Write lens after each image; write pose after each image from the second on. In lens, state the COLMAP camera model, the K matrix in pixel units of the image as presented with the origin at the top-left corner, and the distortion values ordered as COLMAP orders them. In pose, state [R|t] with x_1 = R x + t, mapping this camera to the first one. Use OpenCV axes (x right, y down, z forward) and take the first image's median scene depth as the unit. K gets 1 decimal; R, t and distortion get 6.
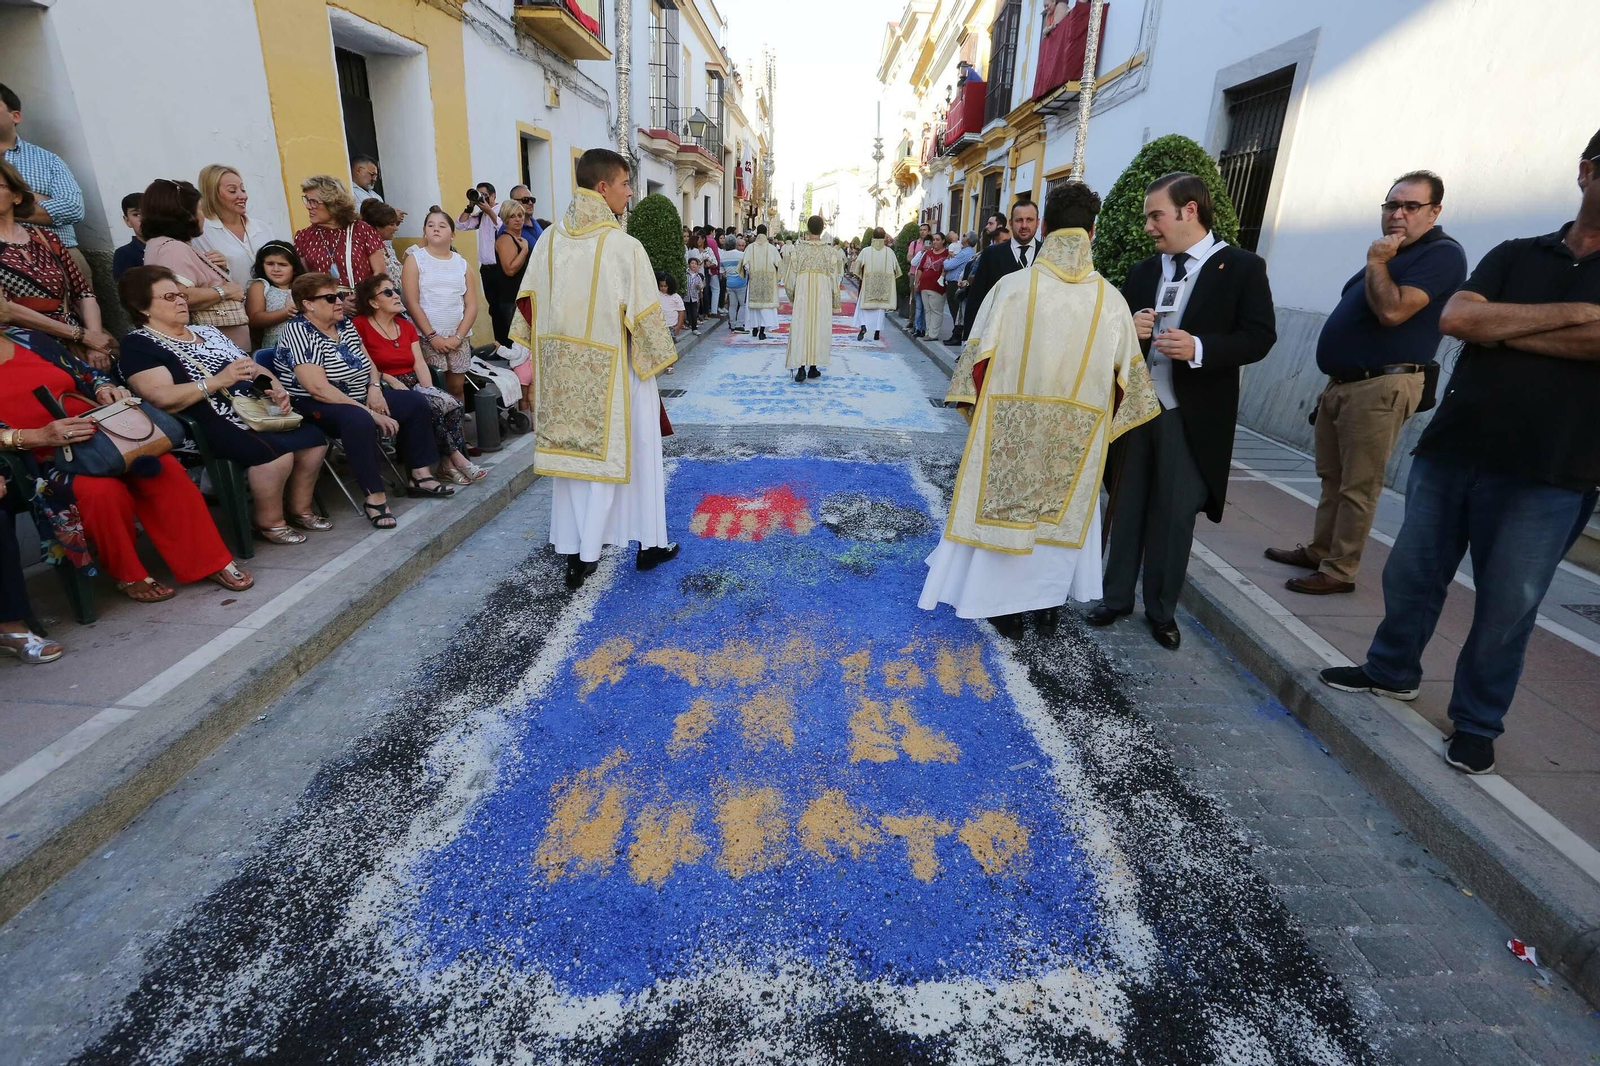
lens RADIAL K [[764.9, 0, 800.0], [0, 764.9, 533.0], [0, 0, 1]] dist [-0.055040, 0.023089]
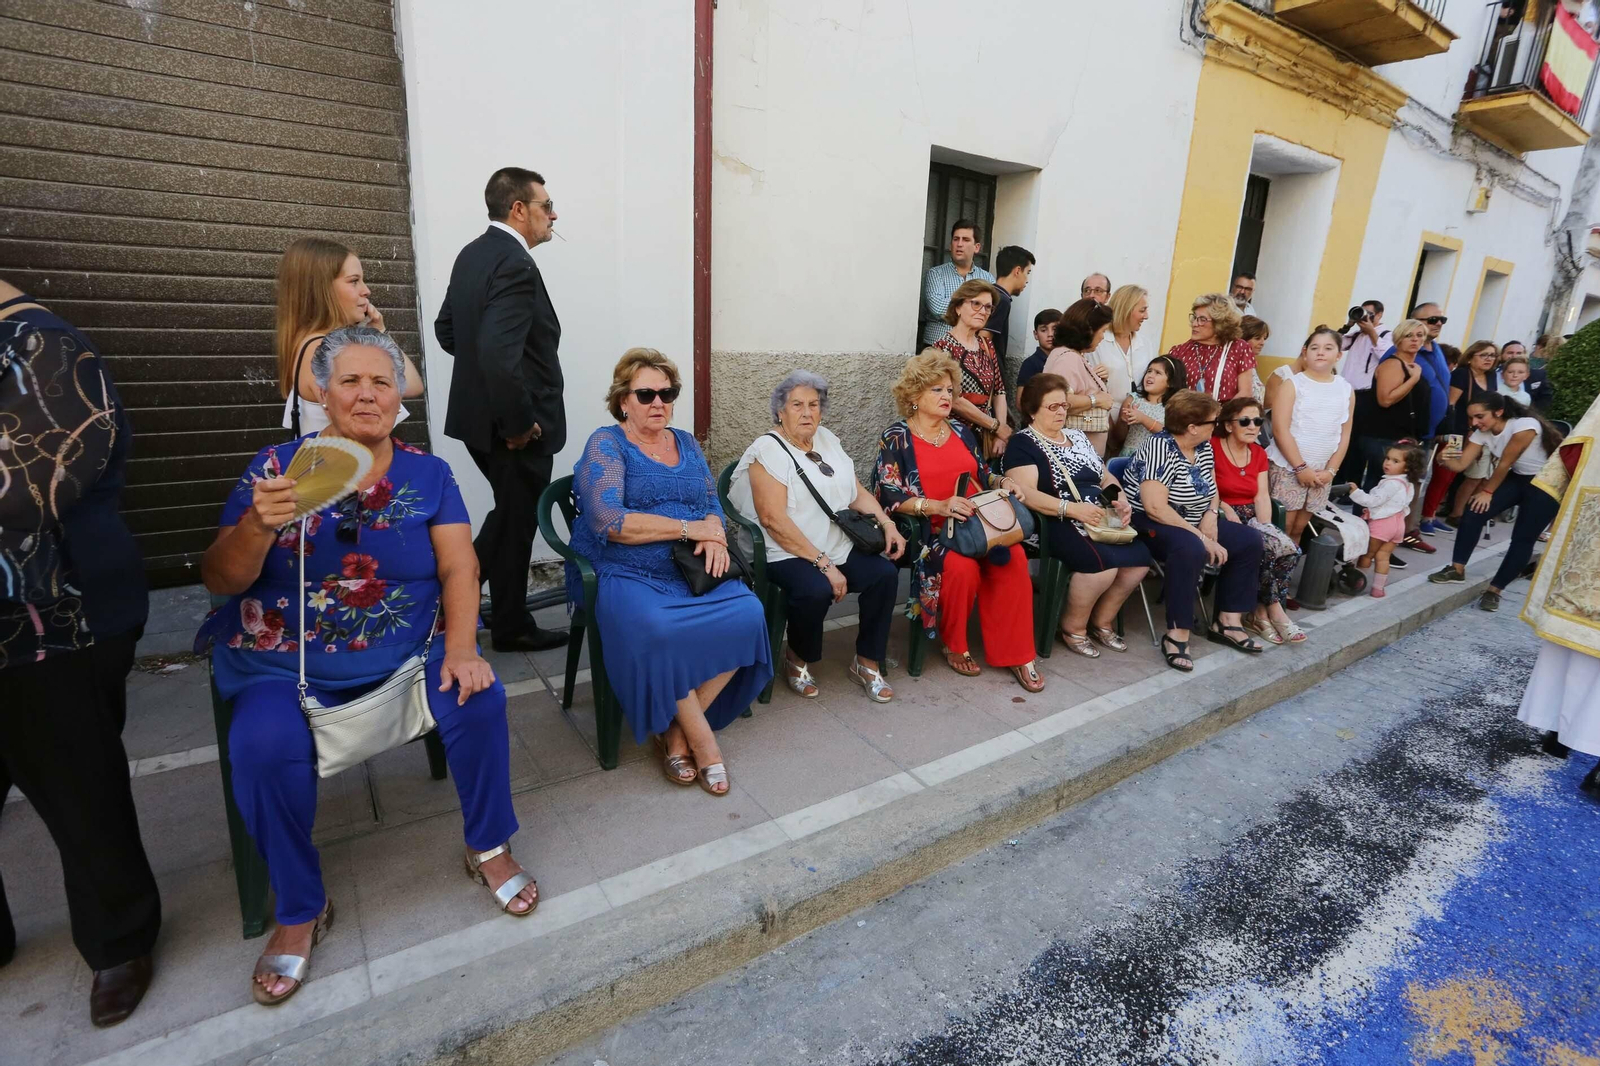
lens RADIAL K [[766.2, 0, 809.3], [0, 766.2, 531.6], [0, 0, 1]] dist [-0.062842, 0.021990]
pose [[0.572623, 0.204229, -0.793973, -0.140721], [-0.316620, 0.948424, 0.015607, -0.041779], [0.756210, 0.242451, 0.607753, 0.097779]]
